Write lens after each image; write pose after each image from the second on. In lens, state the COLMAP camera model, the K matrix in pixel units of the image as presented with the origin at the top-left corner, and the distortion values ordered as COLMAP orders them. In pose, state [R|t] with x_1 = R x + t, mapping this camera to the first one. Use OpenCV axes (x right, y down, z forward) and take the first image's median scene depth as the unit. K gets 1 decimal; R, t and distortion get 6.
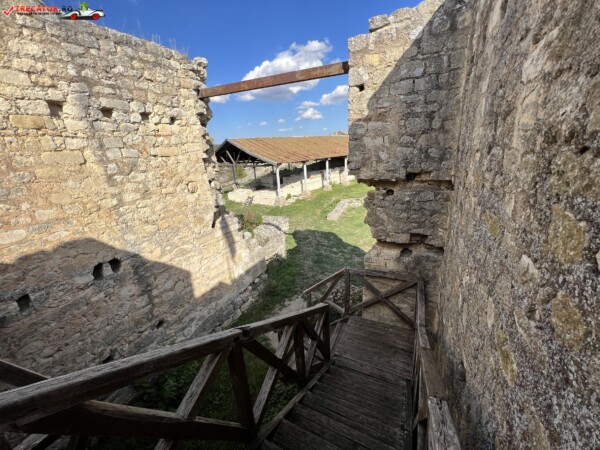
lens RADIAL K [[241.5, 0, 300.3], [0, 241.5, 225.7], [0, 0, 1]] dist [-0.002484, 0.000801]
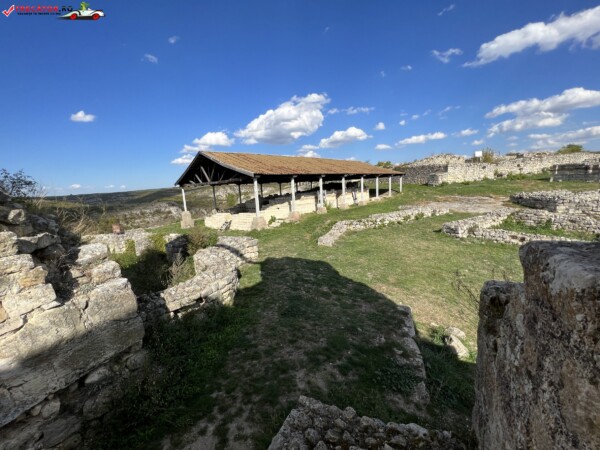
lens RADIAL K [[241.5, 0, 300.3], [0, 241.5, 225.7], [0, 0, 1]] dist [-0.002484, 0.000801]
pose [[0.999976, 0.006870, 0.000957, 0.219206], [-0.006644, 0.988323, -0.152231, 0.102536], [-0.001992, 0.152221, 0.988344, 1.087398]]
